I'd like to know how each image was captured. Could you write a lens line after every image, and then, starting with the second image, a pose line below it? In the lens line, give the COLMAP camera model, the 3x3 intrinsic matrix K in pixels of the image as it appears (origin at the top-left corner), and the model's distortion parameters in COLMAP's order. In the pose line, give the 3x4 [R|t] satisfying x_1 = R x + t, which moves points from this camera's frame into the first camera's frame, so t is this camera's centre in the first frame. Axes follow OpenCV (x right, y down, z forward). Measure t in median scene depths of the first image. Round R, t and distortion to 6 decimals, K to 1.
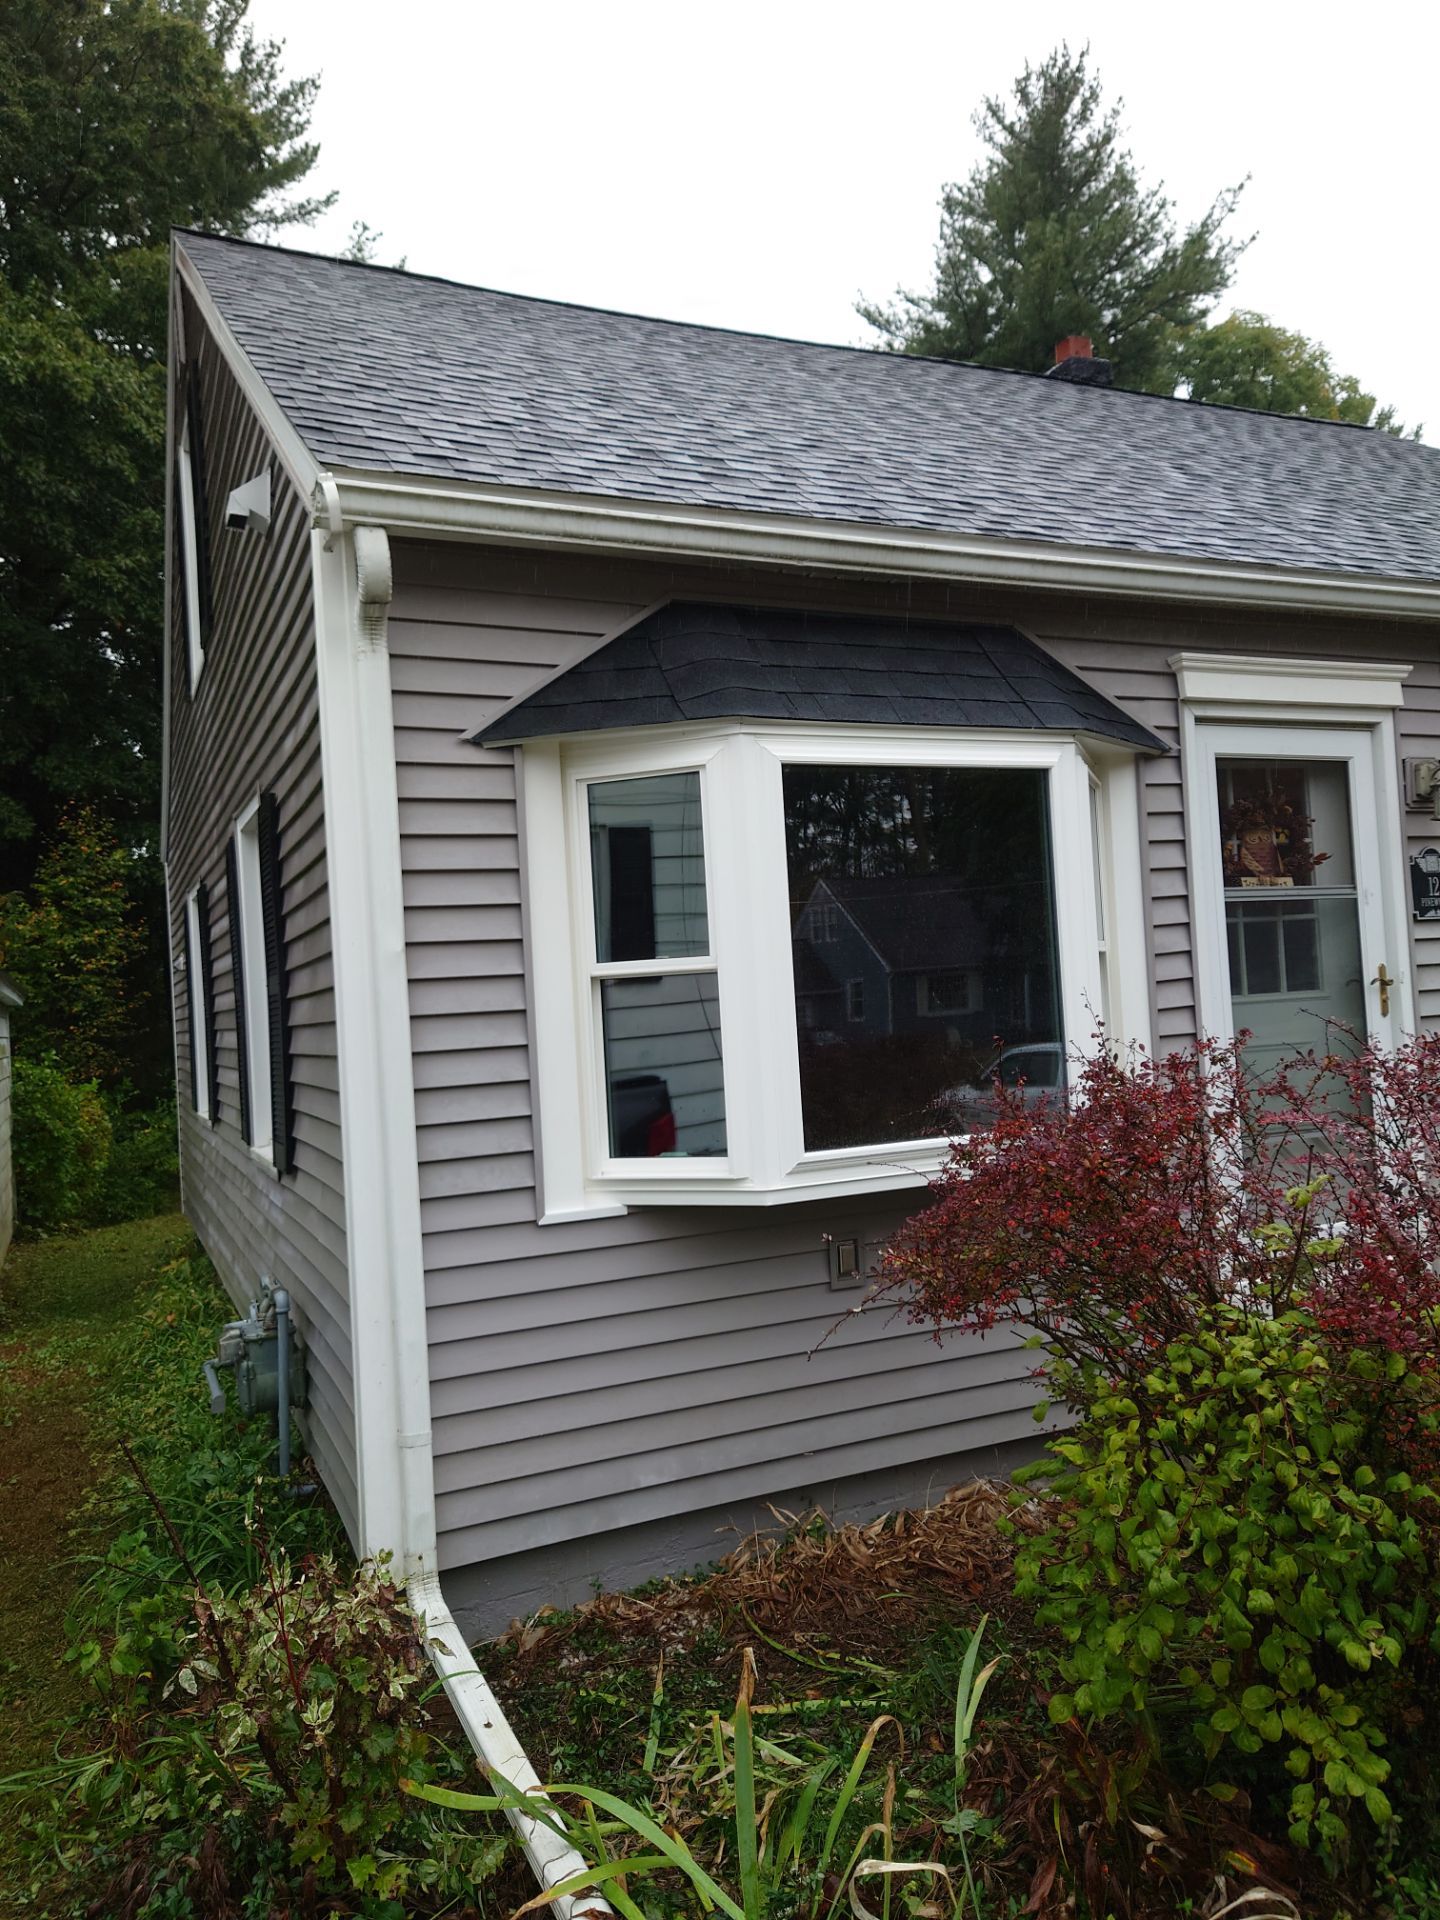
lens RADIAL K [[1350.5, 0, 720.0], [0, 1350.5, 960.0], [0, 0, 1]] dist [0.073887, -0.085265]
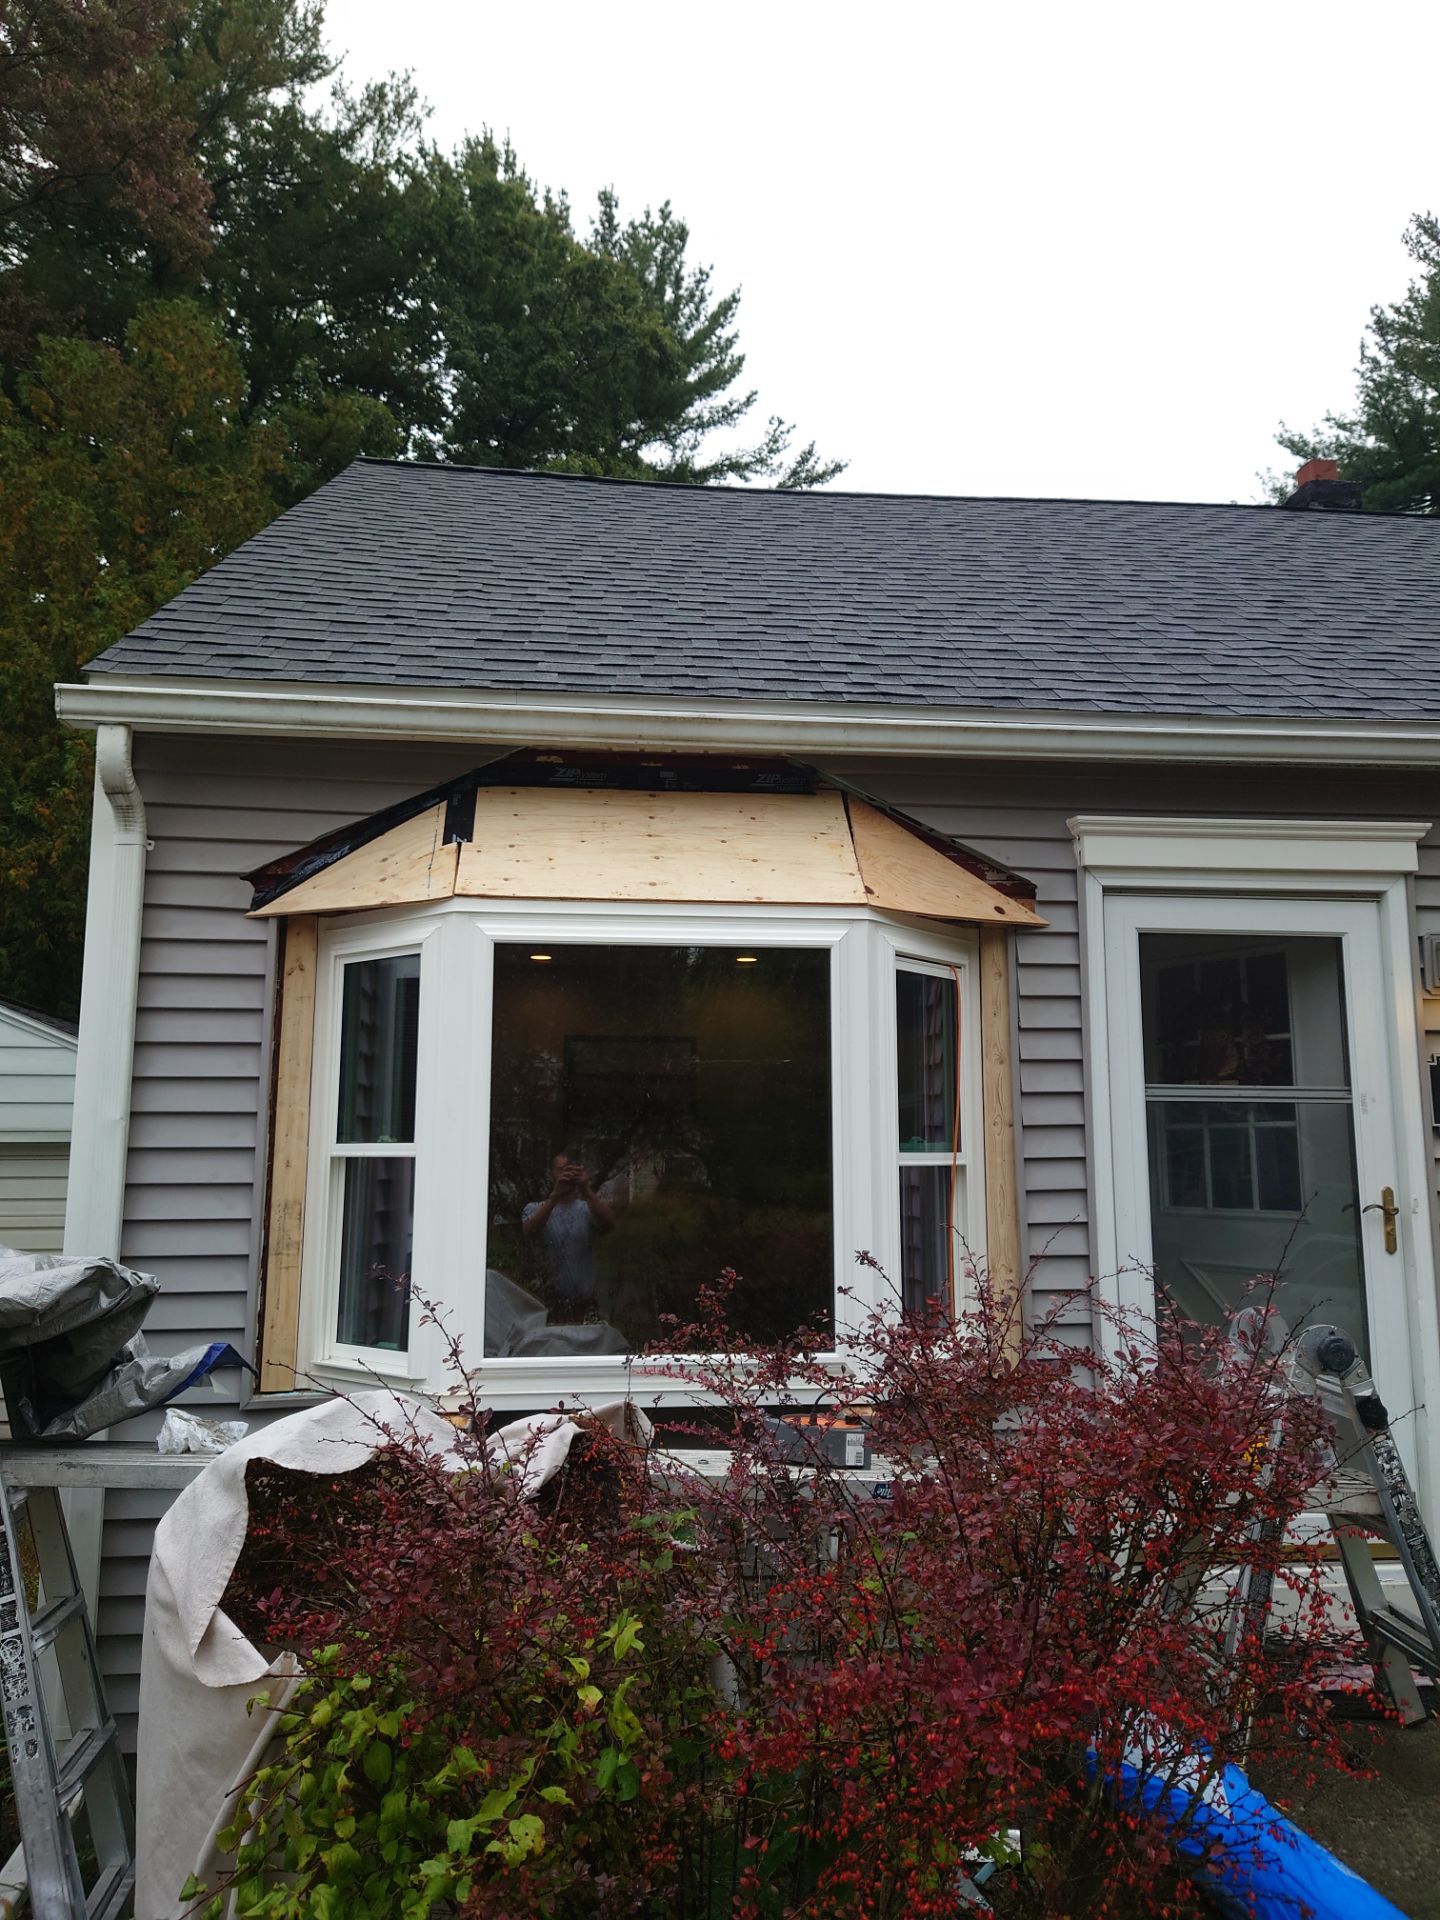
lens RADIAL K [[1350.5, 0, 720.0], [0, 1350.5, 960.0], [0, 0, 1]] dist [0.073887, -0.085265]
pose [[0.949919, 0.012987, -0.312227, 0.359749], [-0.045444, 0.994256, -0.096902, -0.034366], [0.309175, 0.106238, 0.945052, 0.100964]]
